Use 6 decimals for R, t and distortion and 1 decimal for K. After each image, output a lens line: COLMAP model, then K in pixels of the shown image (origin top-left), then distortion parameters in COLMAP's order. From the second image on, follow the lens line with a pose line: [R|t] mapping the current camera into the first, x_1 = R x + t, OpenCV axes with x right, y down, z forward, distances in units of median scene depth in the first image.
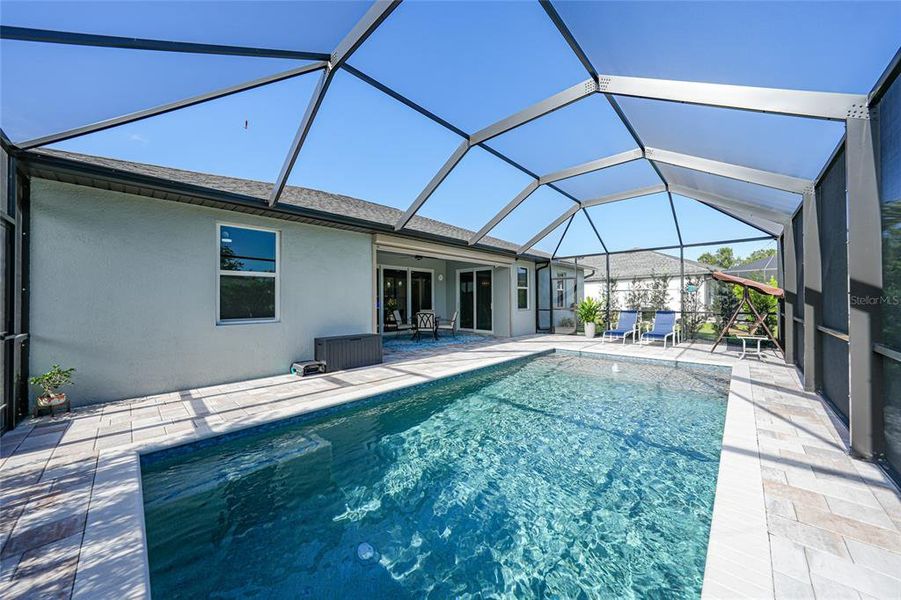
lens RADIAL K [[313.4, 0, 451.8], [0, 313.4, 296.9], [0, 0, 1]] dist [-0.026776, 0.006308]
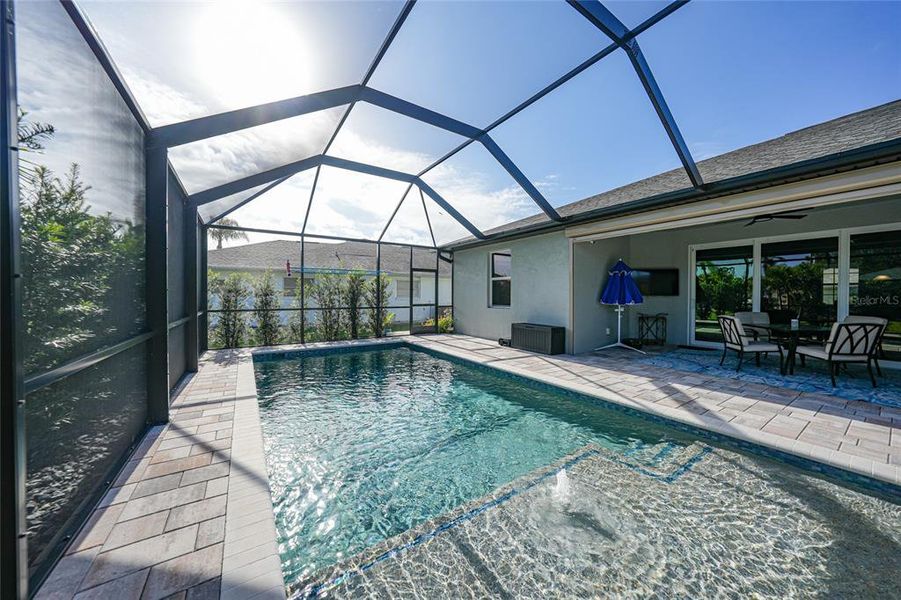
lens RADIAL K [[313.4, 0, 451.8], [0, 313.4, 296.9], [0, 0, 1]] dist [-0.026776, 0.006308]
pose [[-0.213646, 0.011153, -0.976848, 0.550539], [0.009345, 0.999912, 0.009373, 0.003314], [0.976867, -0.007126, -0.213731, 0.578094]]
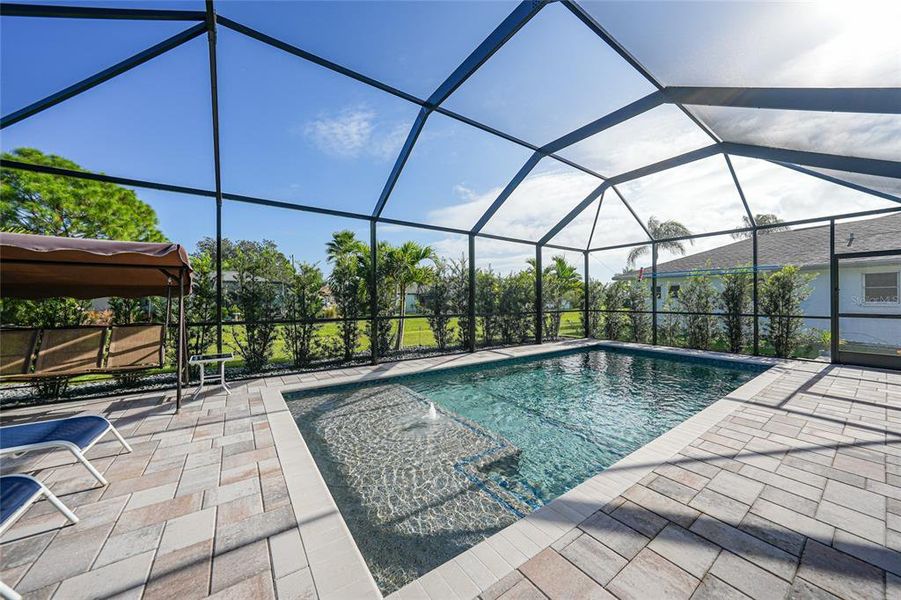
lens RADIAL K [[313.4, 0, 451.8], [0, 313.4, 296.9], [0, 0, 1]] dist [-0.026776, 0.006308]
pose [[-0.980411, 0.008329, 0.196784, 0.216748], [0.004253, 0.999768, -0.021129, 0.012177], [-0.196914, -0.019878, -0.980219, 0.972279]]
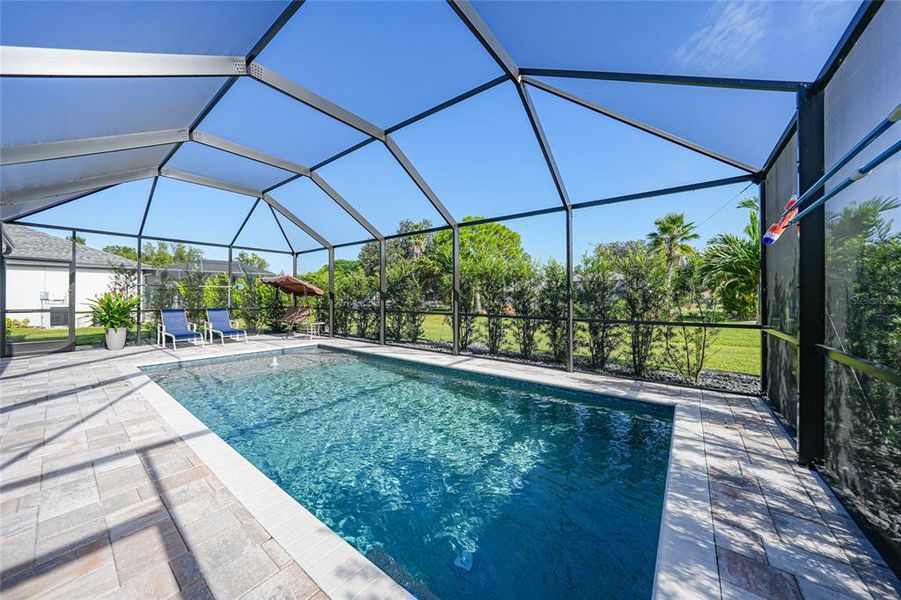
lens RADIAL K [[313.4, 0, 451.8], [0, 313.4, 296.9], [0, 0, 1]] dist [-0.026776, 0.006308]
pose [[-0.106340, 0.005760, 0.994313, -0.355114], [-0.011728, 0.999906, -0.007047, 0.007188], [-0.994261, -0.012411, -0.106263, 0.329227]]
